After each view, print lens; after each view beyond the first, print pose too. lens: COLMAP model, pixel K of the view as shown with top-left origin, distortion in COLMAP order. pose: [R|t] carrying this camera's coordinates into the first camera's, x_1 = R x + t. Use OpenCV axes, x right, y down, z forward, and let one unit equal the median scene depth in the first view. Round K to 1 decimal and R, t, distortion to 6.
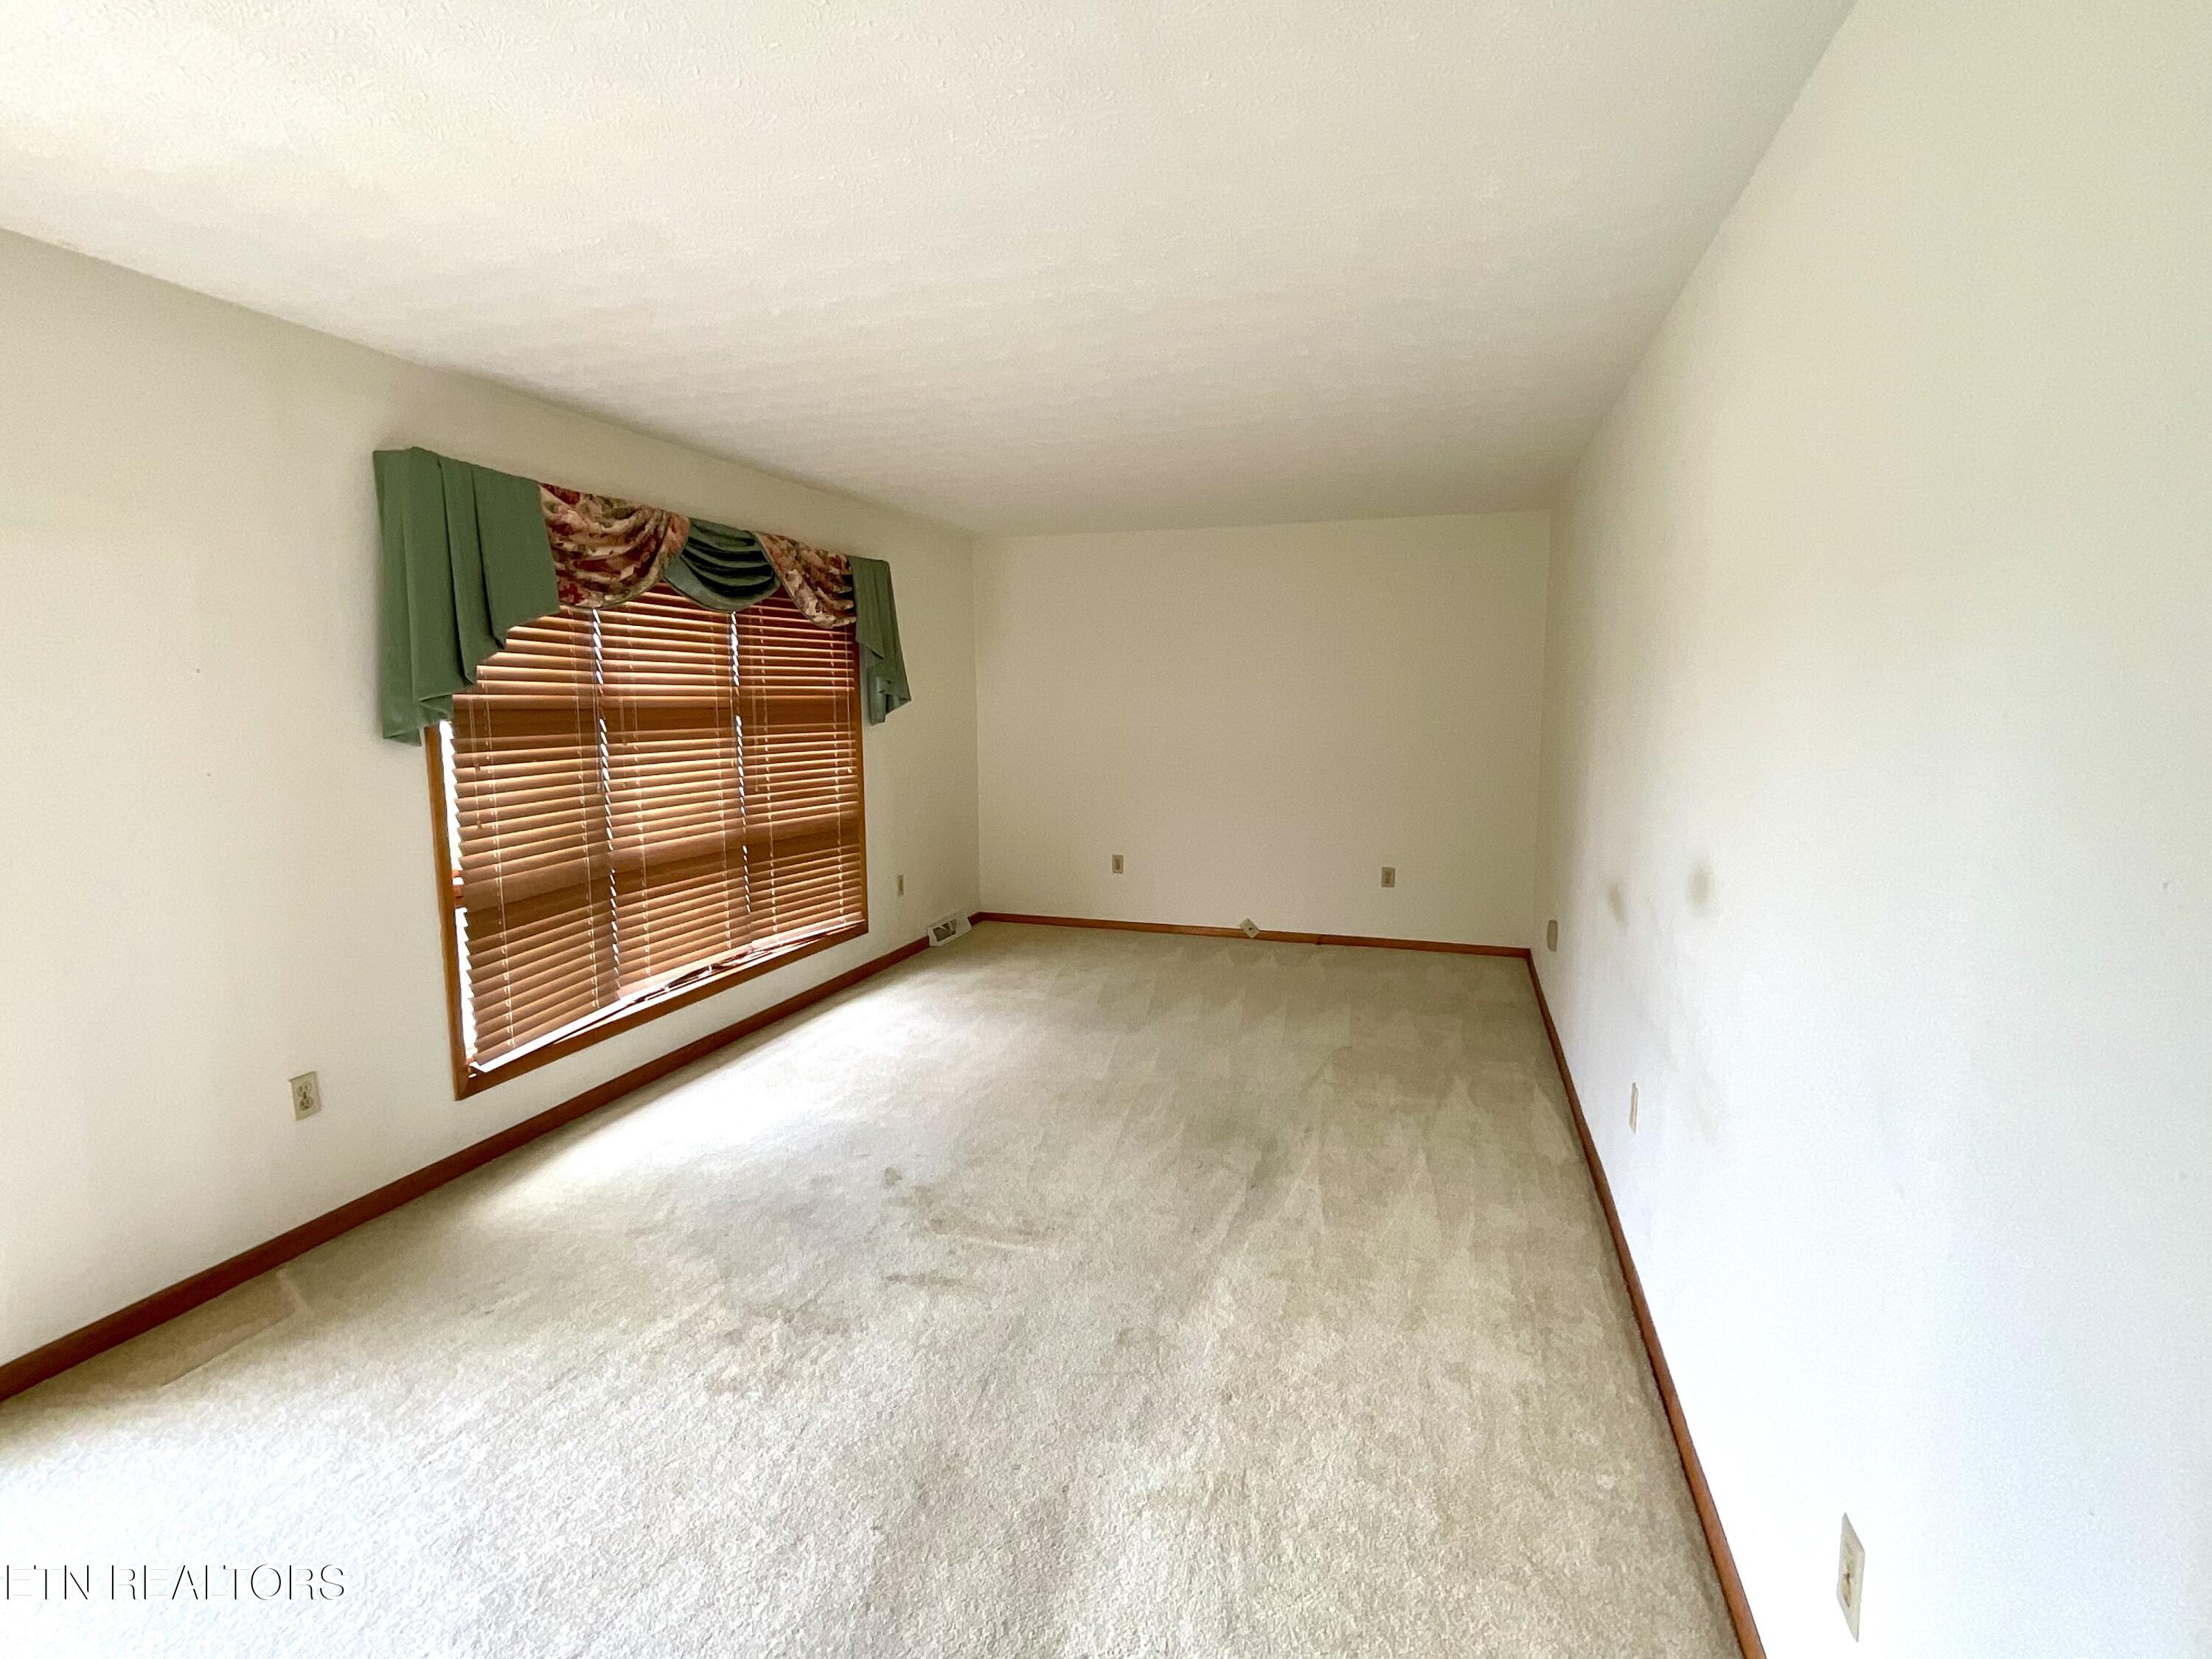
lens RADIAL K [[1058.9, 0, 1097.6], [0, 1058.9, 821.7], [0, 0, 1]] dist [0.000331, -0.000015]
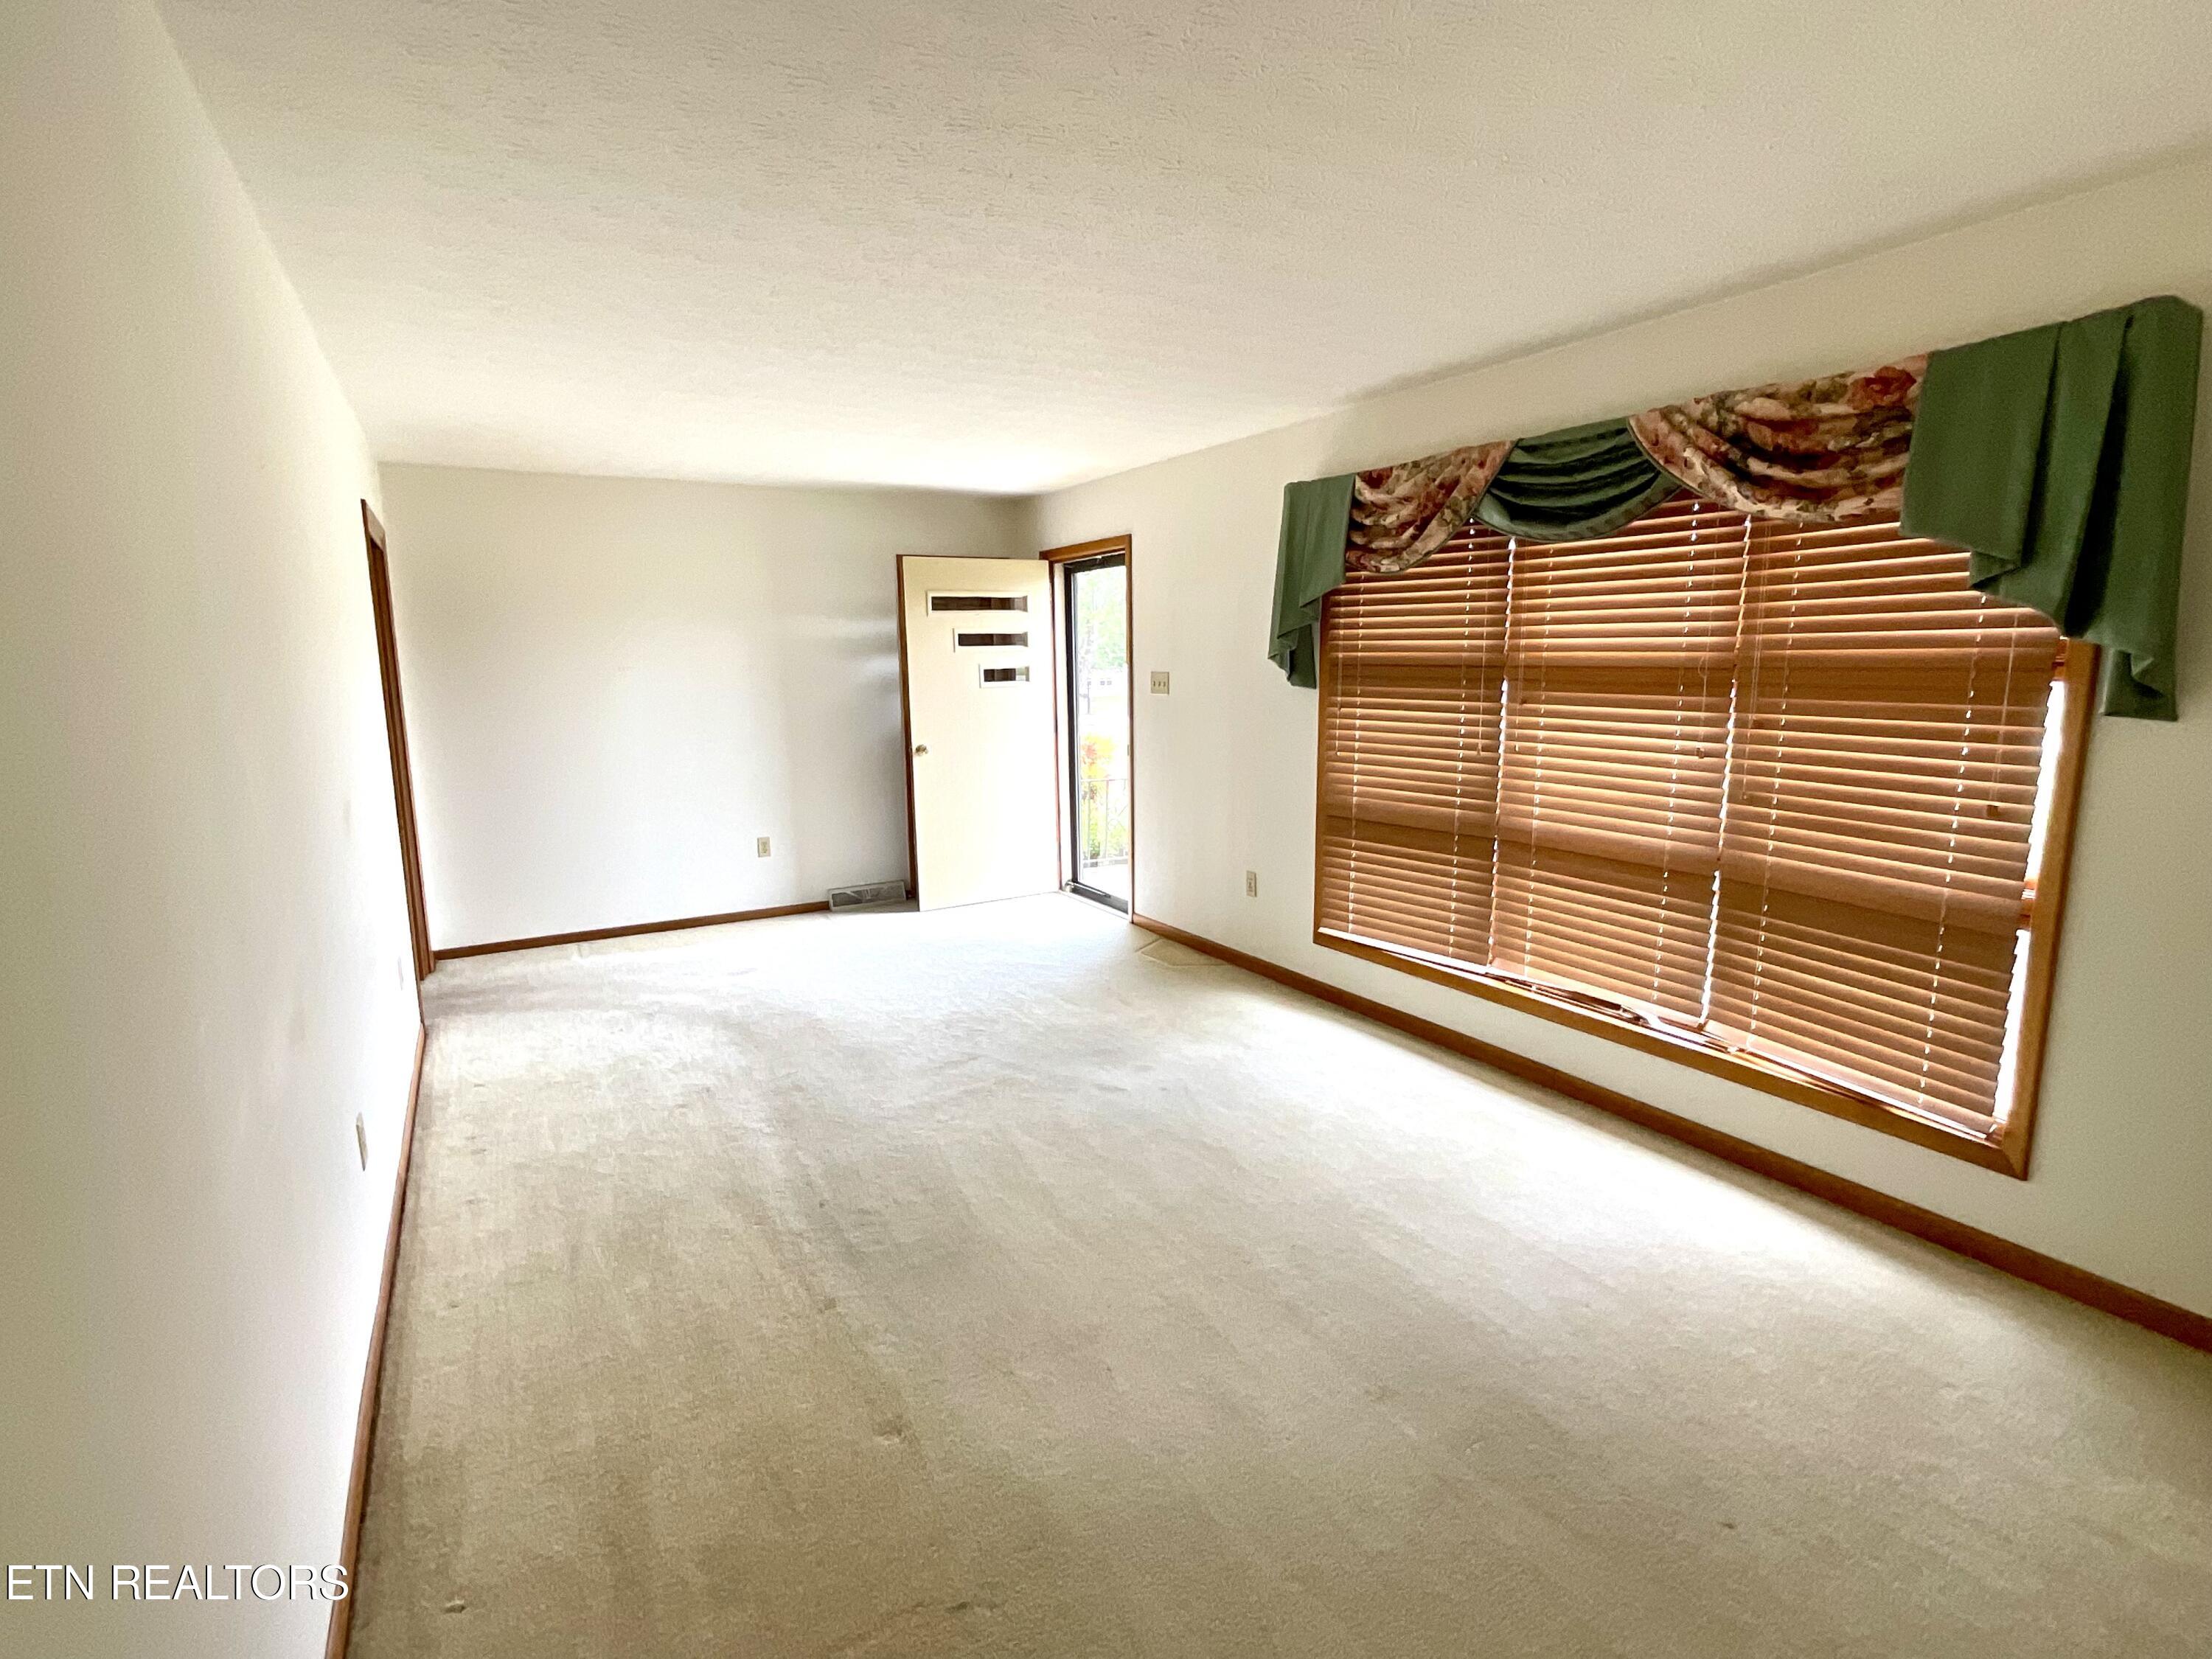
lens RADIAL K [[1058.9, 0, 1095.5], [0, 1058.9, 836.1], [0, 0, 1]] dist [0.000331, -0.000015]
pose [[-0.661892, 0.136063, -0.737148, 0.461857], [-0.077444, 0.965714, 0.247789, -0.152220], [0.745588, 0.221097, -0.628660, 1.244518]]
